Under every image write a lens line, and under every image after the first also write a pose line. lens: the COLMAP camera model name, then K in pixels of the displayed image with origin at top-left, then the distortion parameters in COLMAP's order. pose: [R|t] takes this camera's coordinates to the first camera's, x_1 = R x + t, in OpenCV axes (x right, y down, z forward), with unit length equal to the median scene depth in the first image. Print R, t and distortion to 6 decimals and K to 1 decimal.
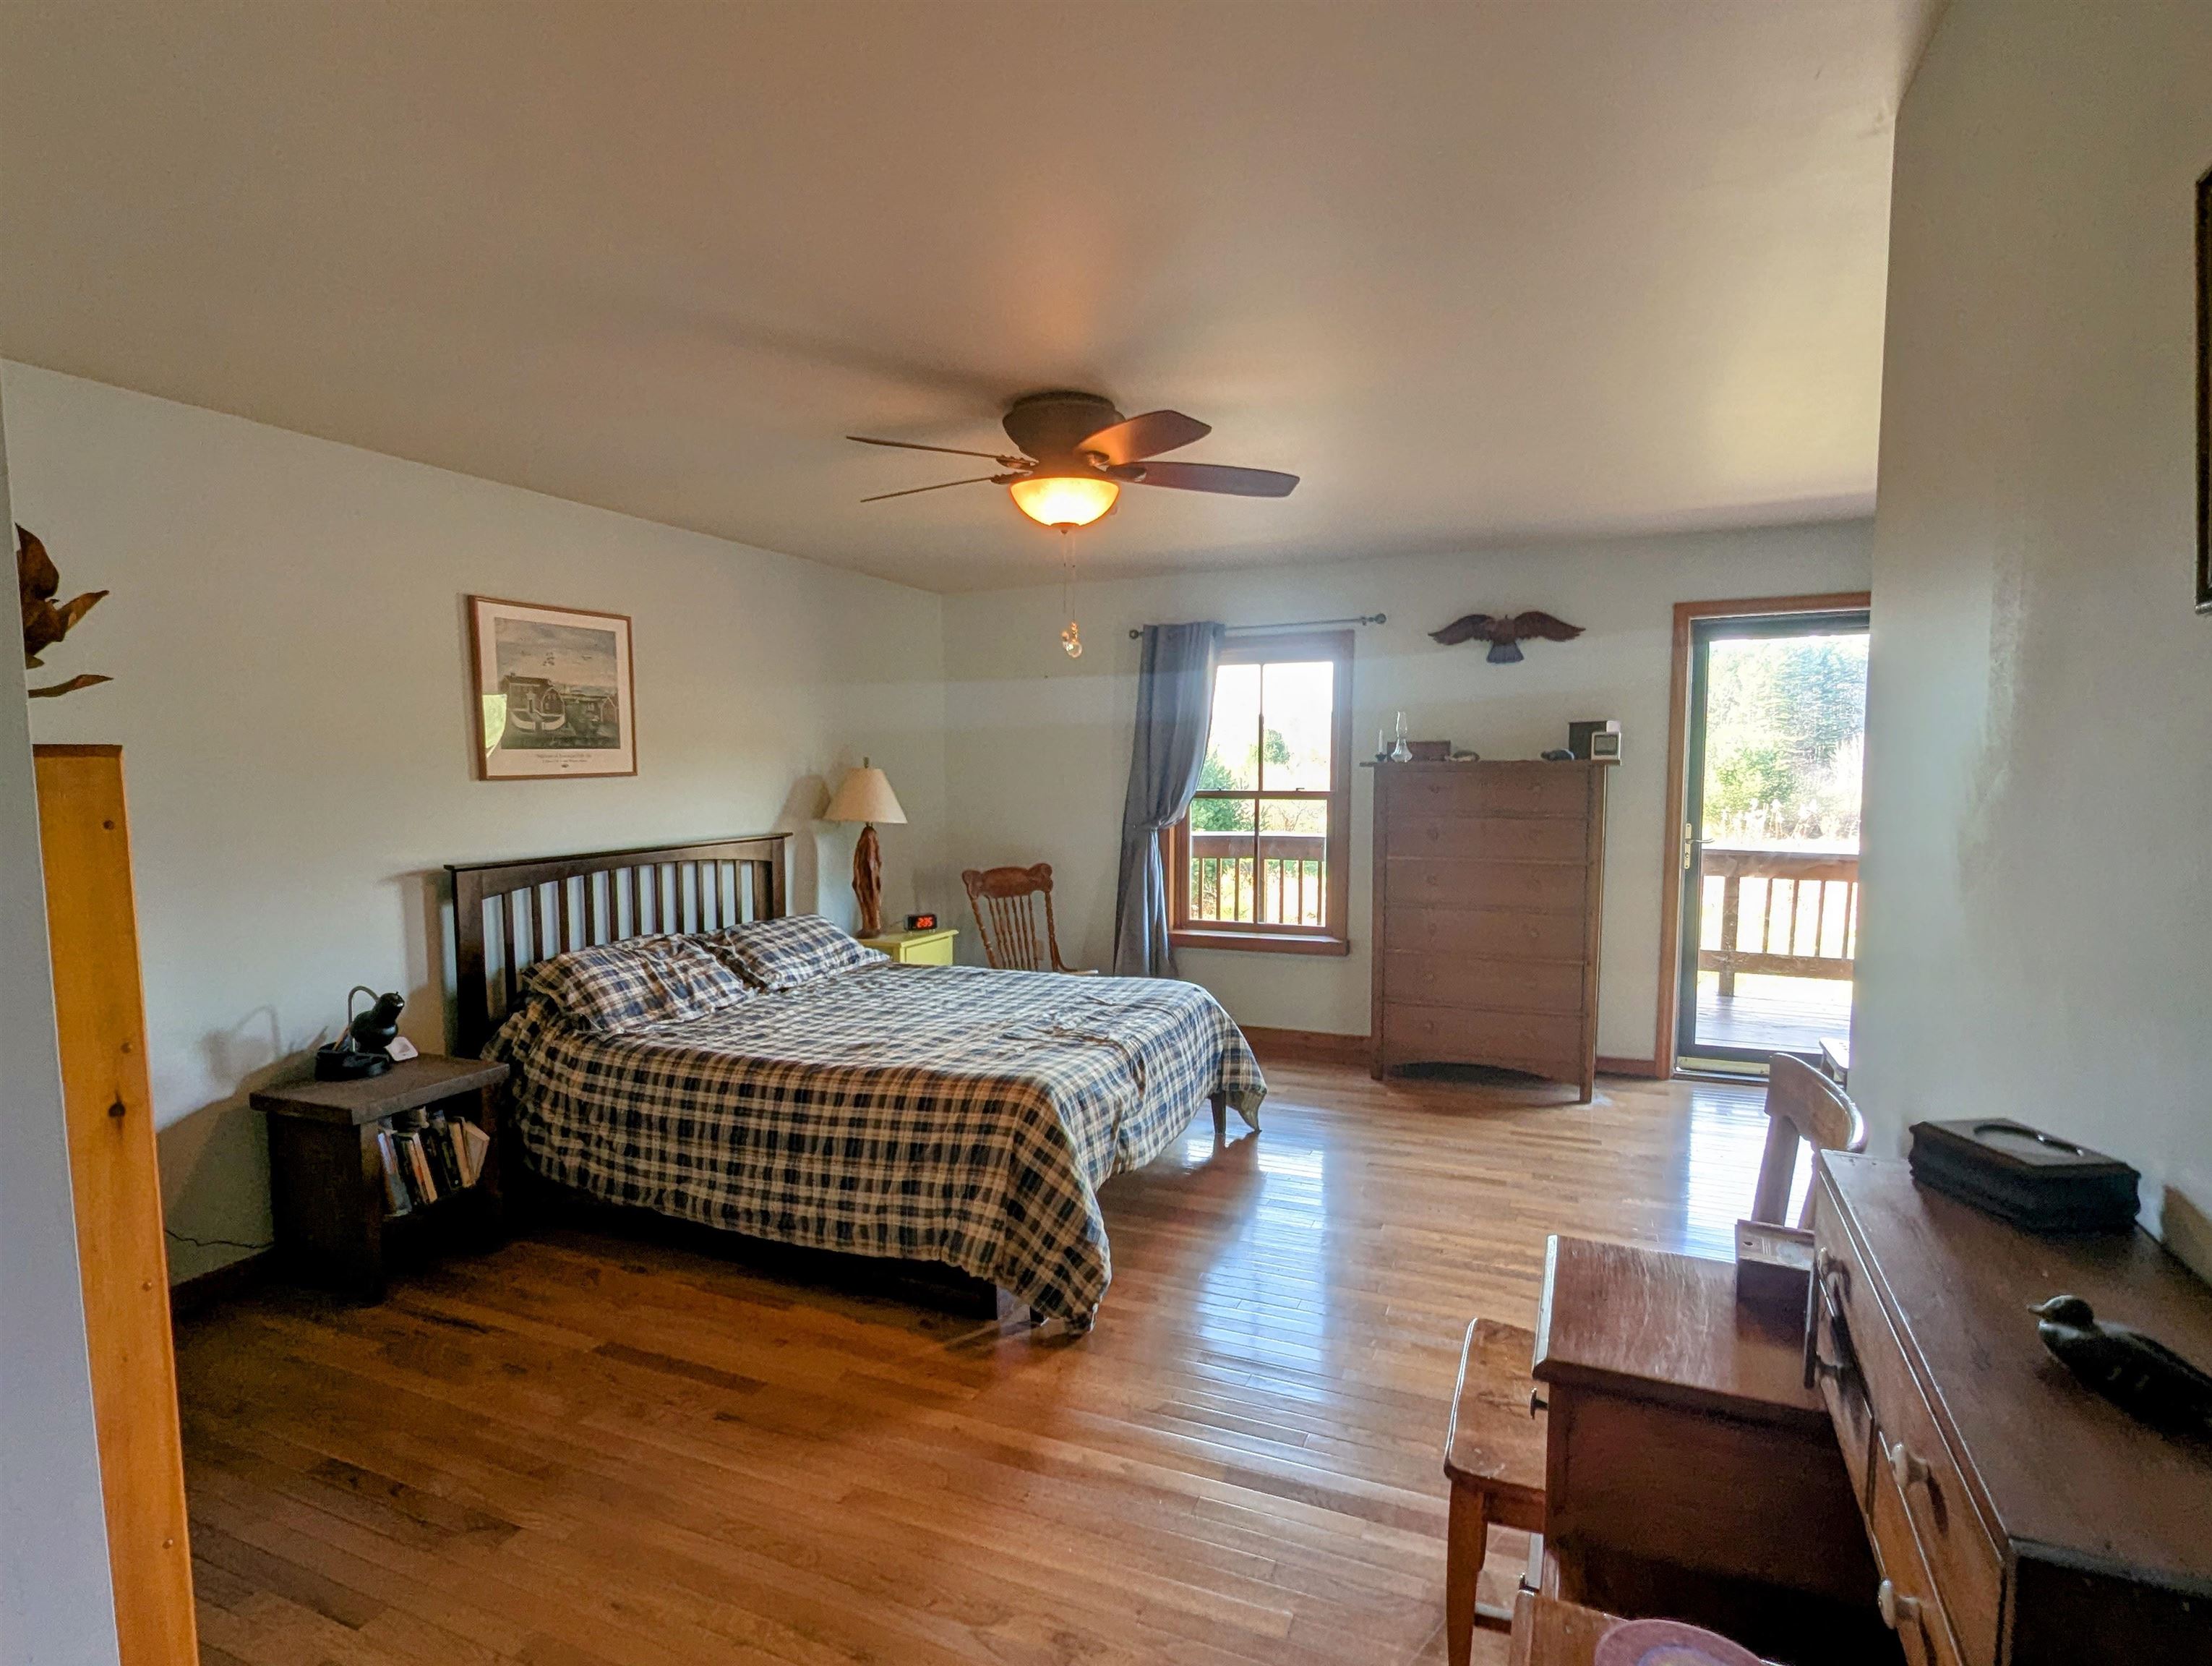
lens RADIAL K [[1095.2, 0, 1111.8], [0, 1095.2, 842.2], [0, 0, 1]] dist [-0.000791, 0.000031]
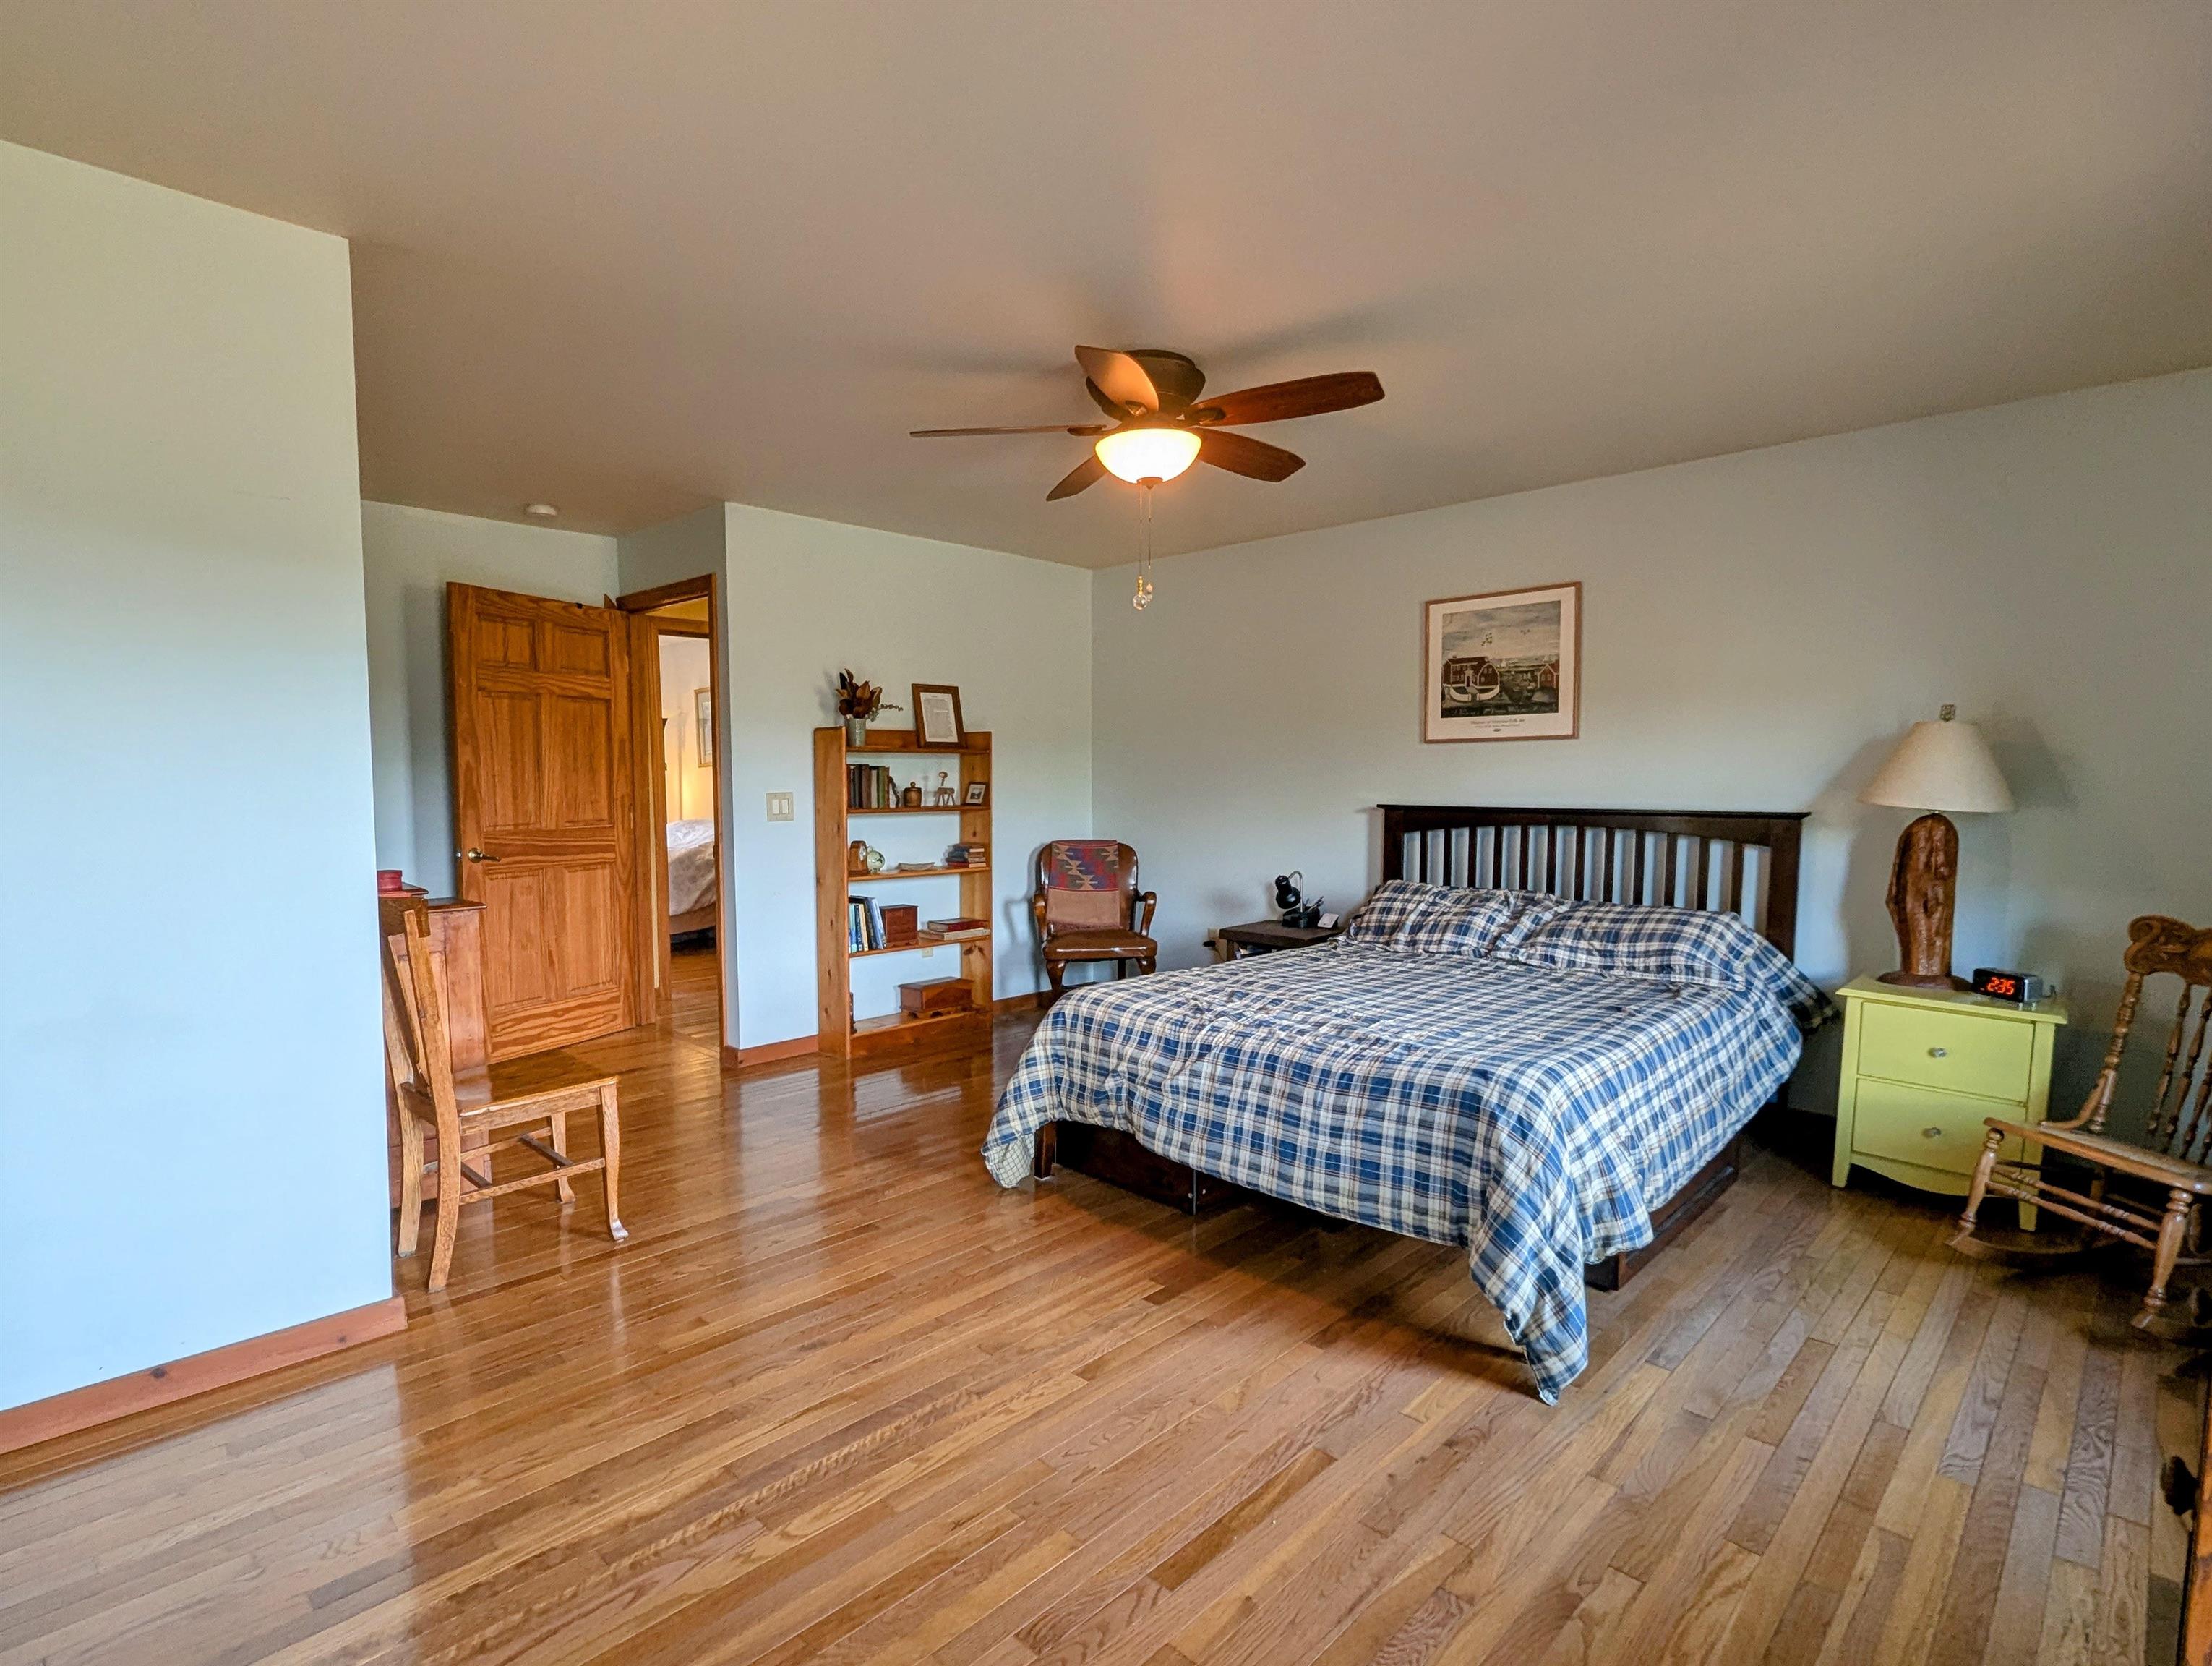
lens RADIAL K [[1095.2, 0, 1128.6], [0, 1095.2, 849.5], [0, 0, 1]] dist [-0.000791, 0.000031]
pose [[-0.336891, 0.074427, -0.938597, 0.755066], [-0.064056, 0.992749, 0.101713, -0.039886], [0.939362, 0.094389, -0.329681, 1.082625]]
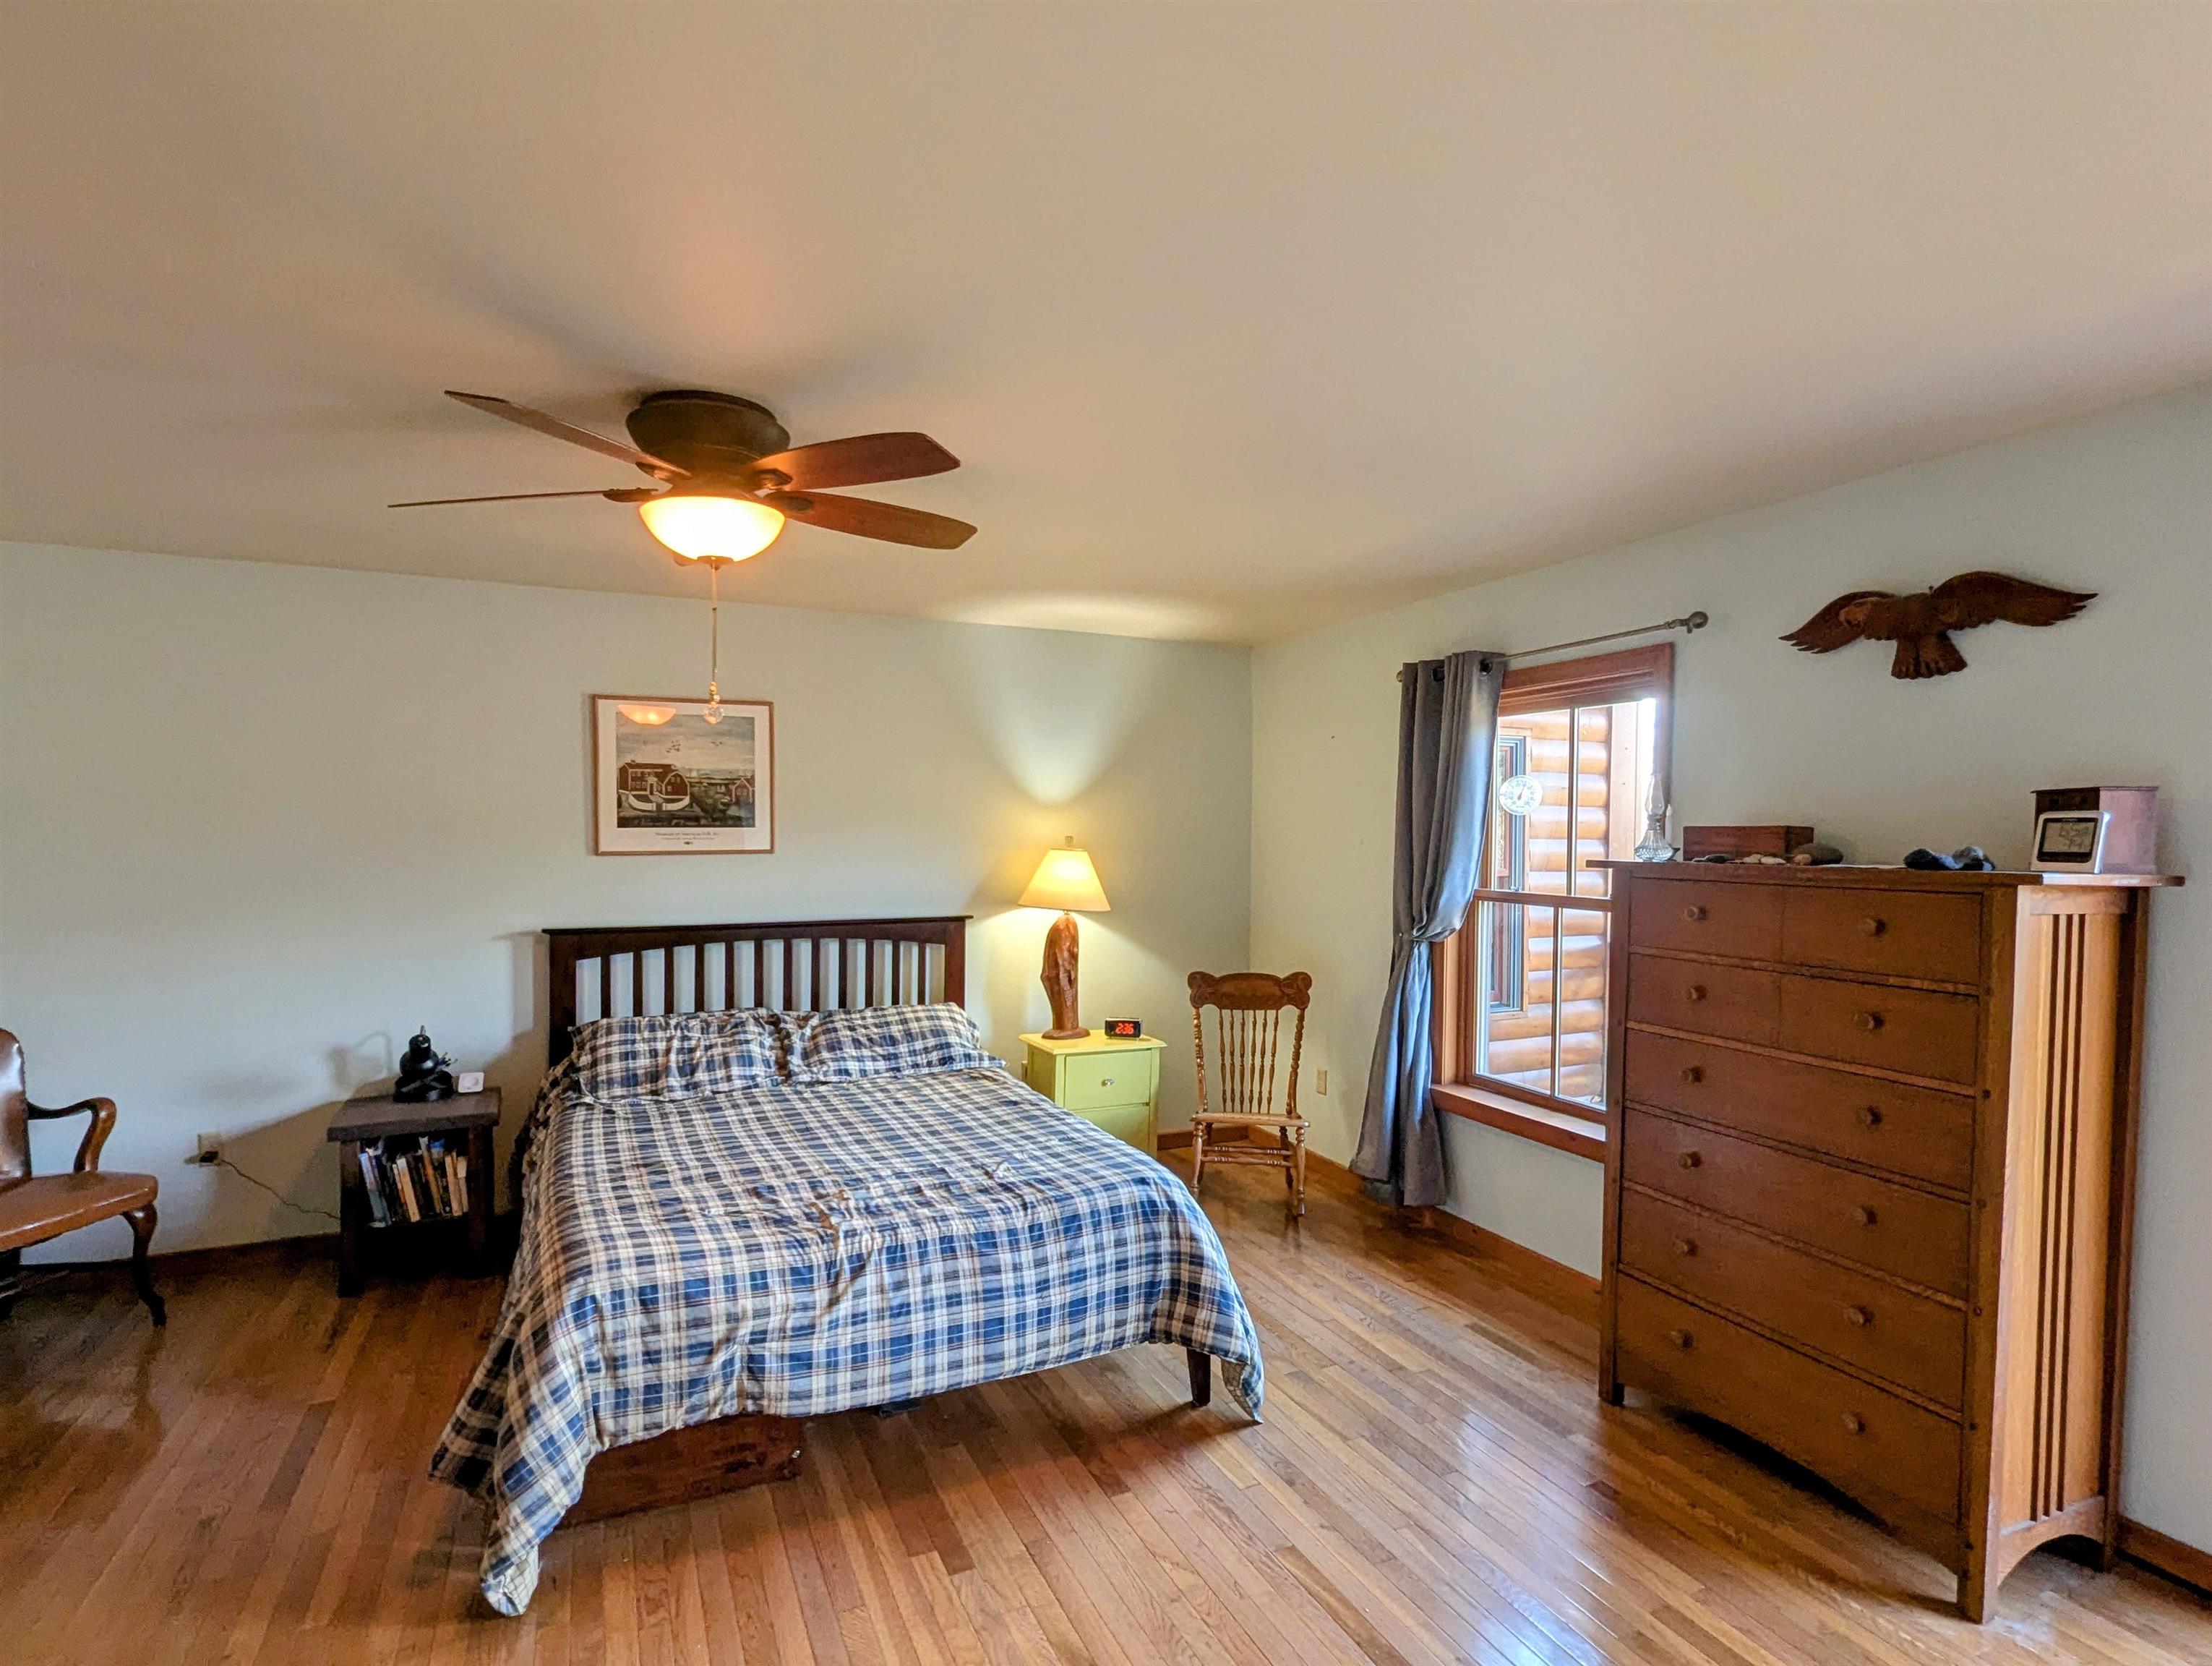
lens RADIAL K [[1095.2, 0, 1105.1], [0, 1095.2, 851.3], [0, 0, 1]] dist [-0.000791, 0.000031]
pose [[0.750753, 0.025883, -0.660076, 0.556261], [-0.059975, 0.997776, -0.029089, -0.057958], [0.657855, 0.061427, 0.750635, 0.482778]]
